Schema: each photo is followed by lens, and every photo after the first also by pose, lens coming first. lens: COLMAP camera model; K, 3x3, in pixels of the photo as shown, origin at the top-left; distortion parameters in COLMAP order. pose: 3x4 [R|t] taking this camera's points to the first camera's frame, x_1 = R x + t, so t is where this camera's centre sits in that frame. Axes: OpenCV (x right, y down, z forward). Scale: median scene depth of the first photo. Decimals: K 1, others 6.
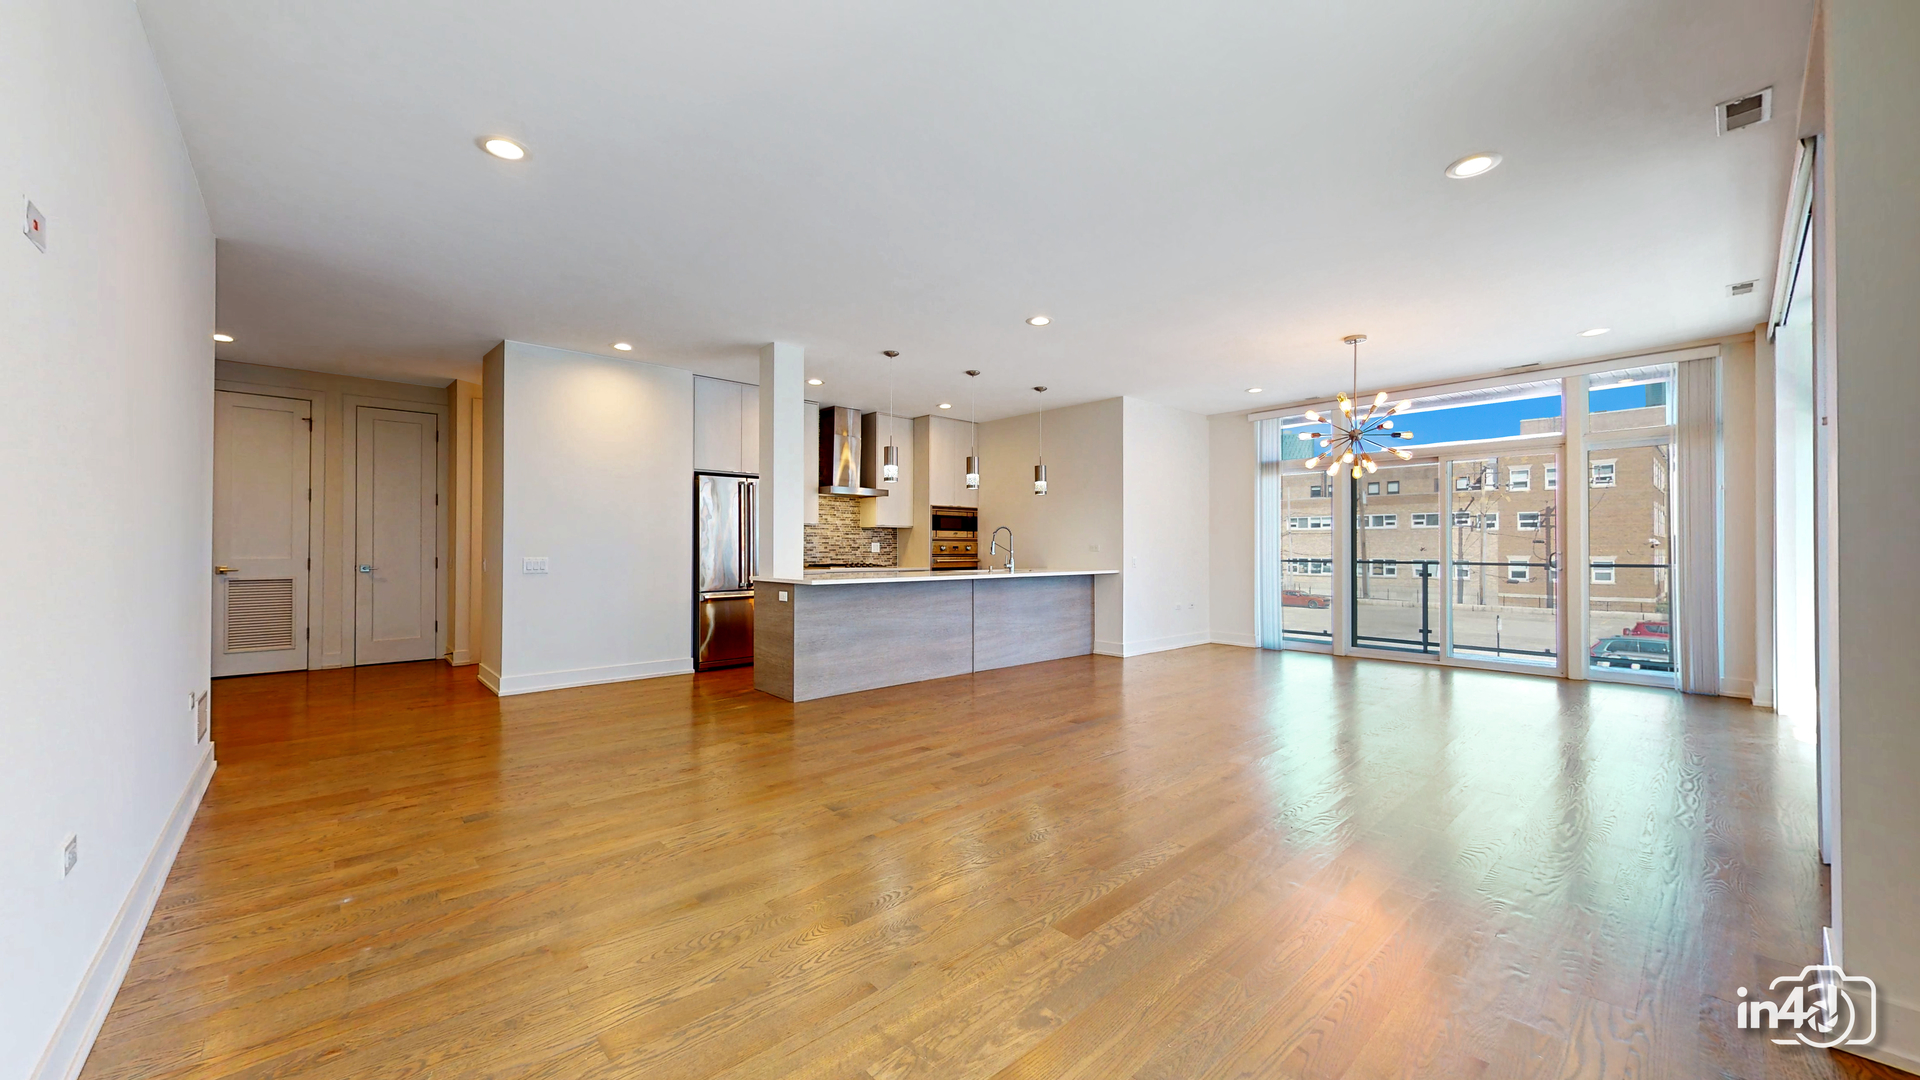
lens RADIAL K [[704.5, 0, 954.3], [0, 704.5, 540.1], [0, 0, 1]] dist [0.001060, -0.000117]
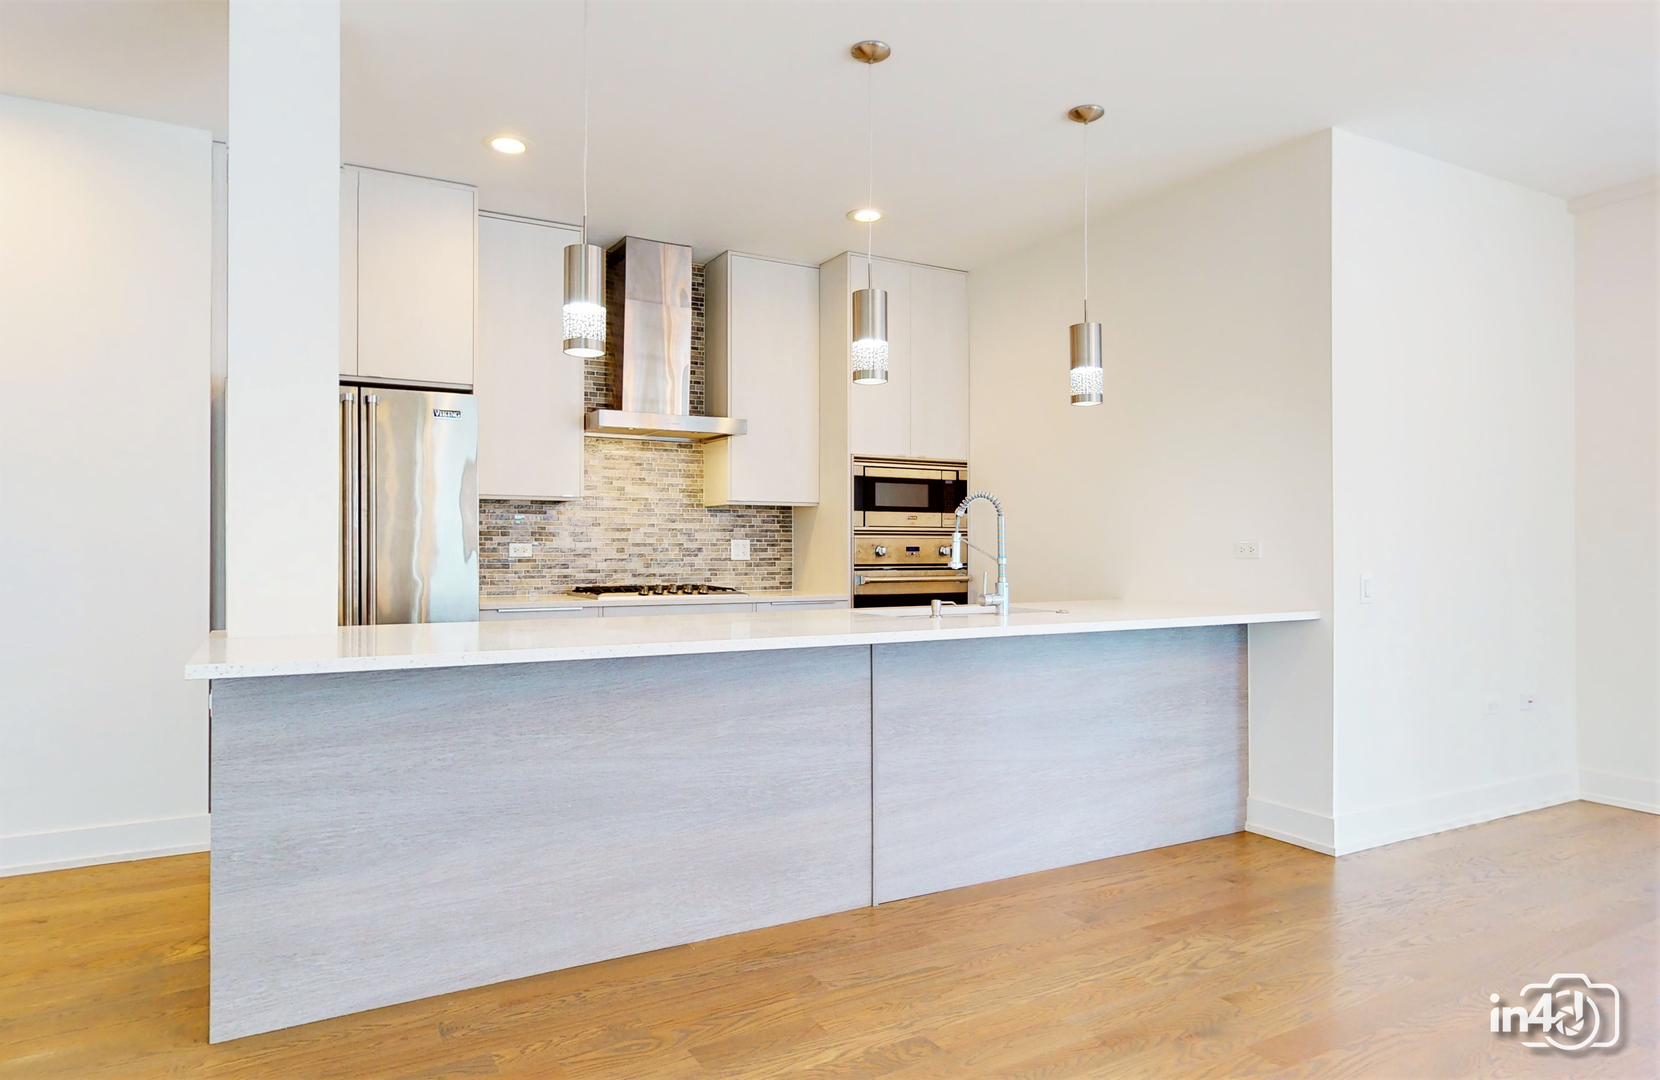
lens RADIAL K [[983.1, 0, 803.7], [0, 983.1, 542.4], [0, 0, 1]] dist [-0.000569, -0.000544]
pose [[0.972183, -0.002995, -0.234202, 0.092178], [0.003990, 0.999985, 0.003777, 0.003996], [0.234187, -0.004606, 0.972181, 0.437966]]
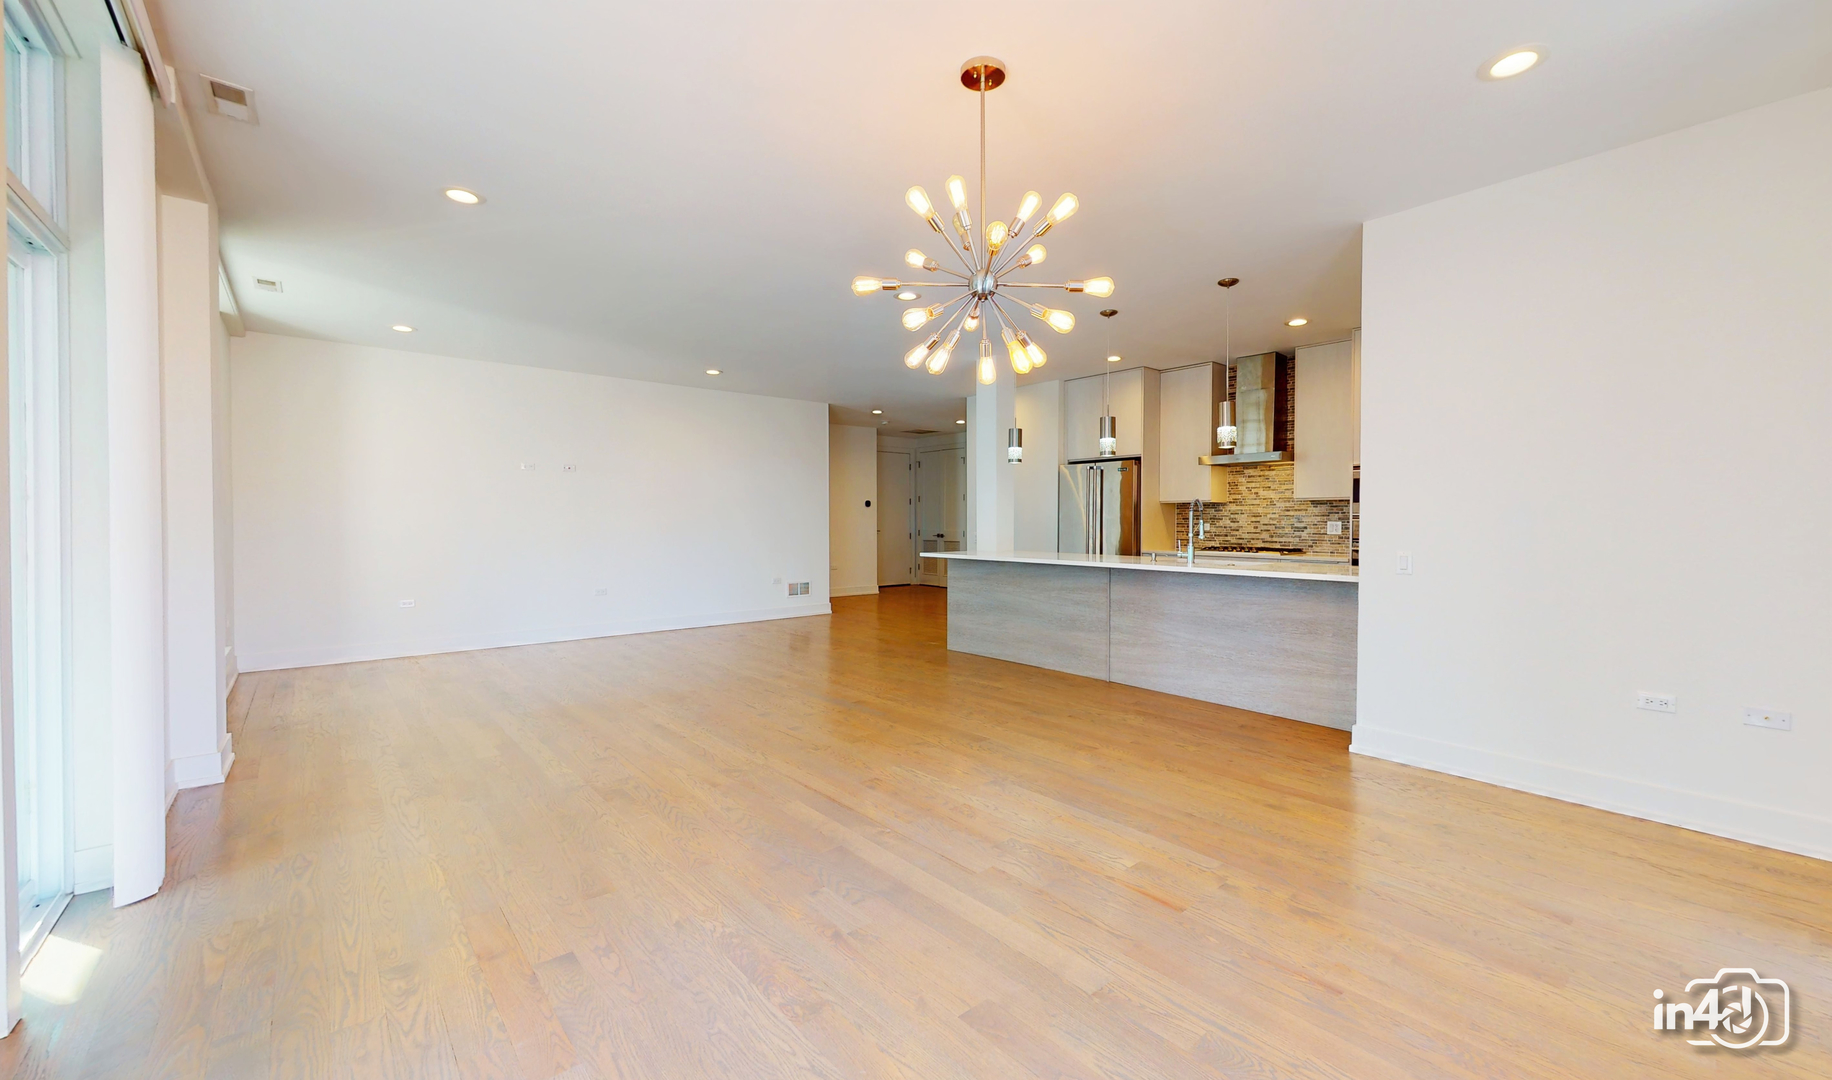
lens RADIAL K [[706.0, 0, 925.6], [0, 706.0, 539.6], [0, 0, 1]] dist [-0.000055, 0.000777]
pose [[-0.033782, 0.024384, -0.999132, 0.725357], [0.010757, 0.999653, 0.024033, 0.000800], [0.999371, -0.009936, -0.034033, 0.693836]]
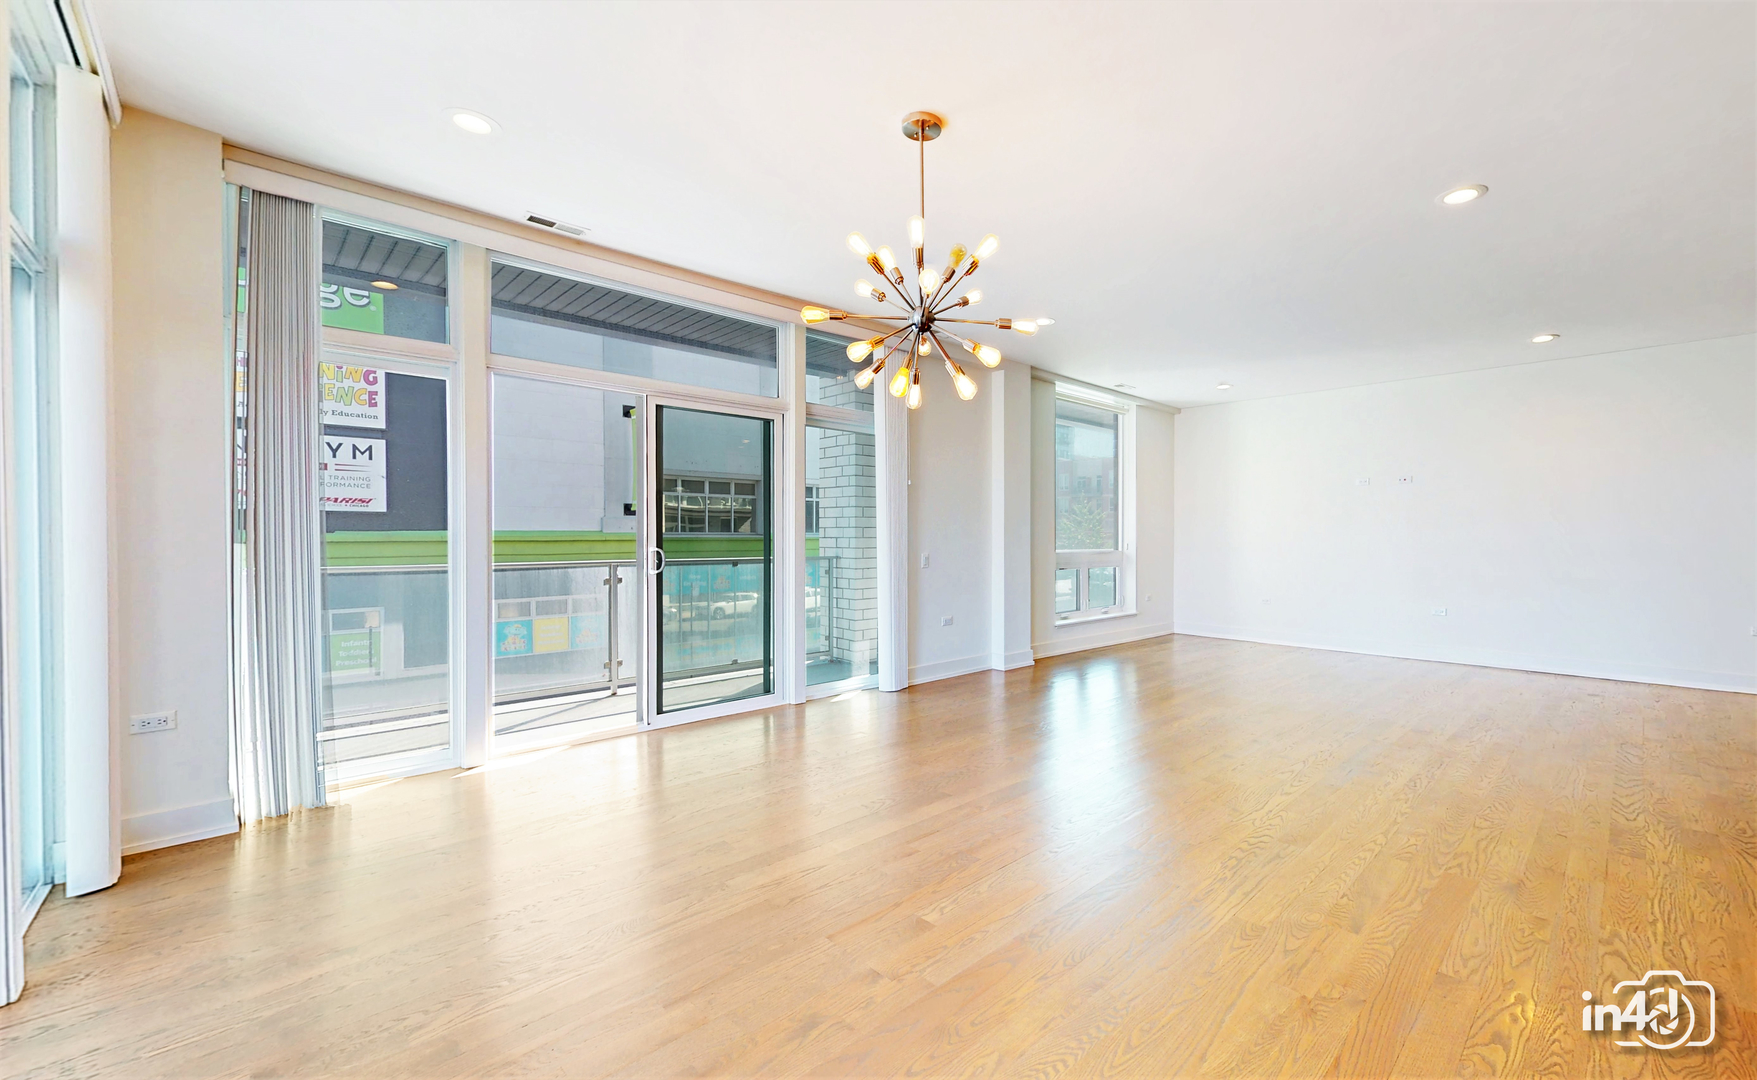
lens RADIAL K [[697.2, 0, 974.1], [0, 697.2, 543.5], [0, 0, 1]] dist [0.009330, 0.000405]
pose [[-0.997385, 0.000823, -0.072271, 0.405323], [0.000791, 1.000000, 0.000473, 0.004620], [0.072271, 0.000414, -0.997385, 1.061034]]
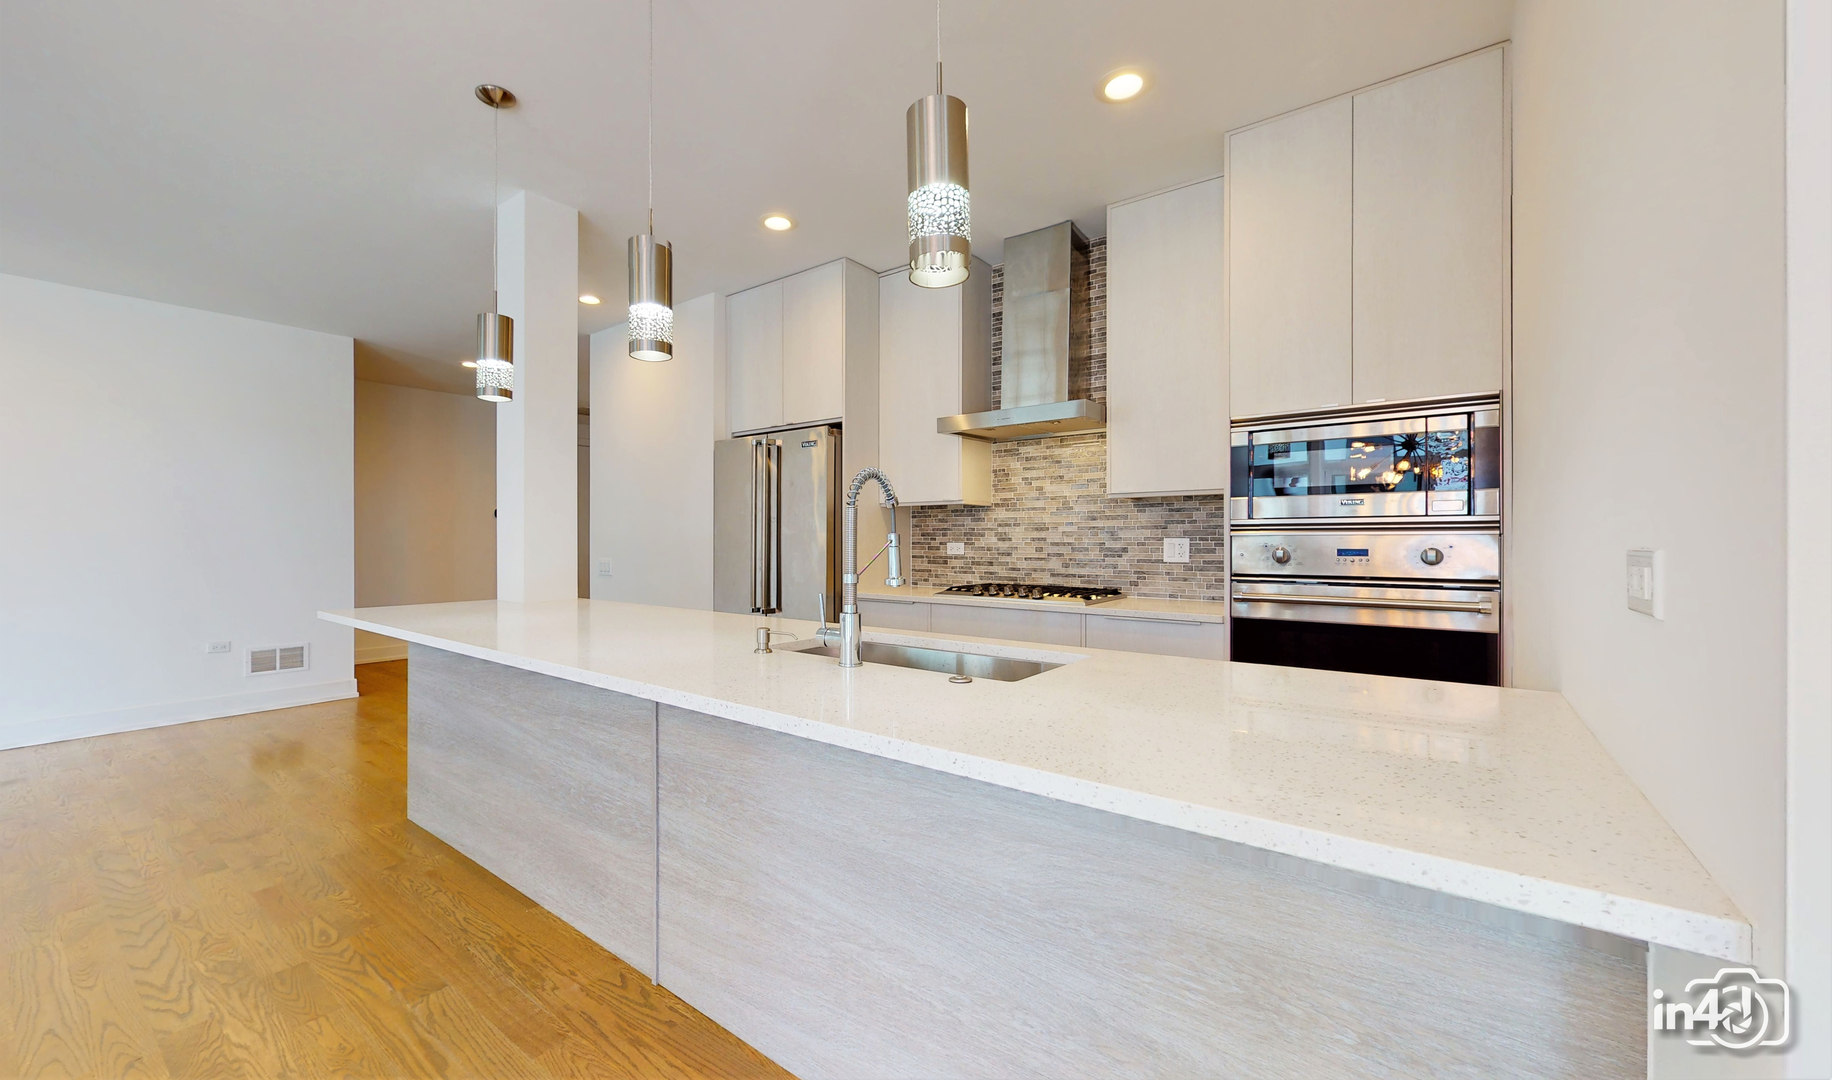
lens RADIAL K [[706.0, 0, 866.2], [0, 706.0, 542.3], [0, 0, 1]] dist [-0.000055, 0.000777]
pose [[0.158975, 0.000769, -0.987282, 0.281552], [0.011149, 0.999935, 0.002574, 0.003834], [0.987220, -0.011417, 0.158956, 0.885218]]
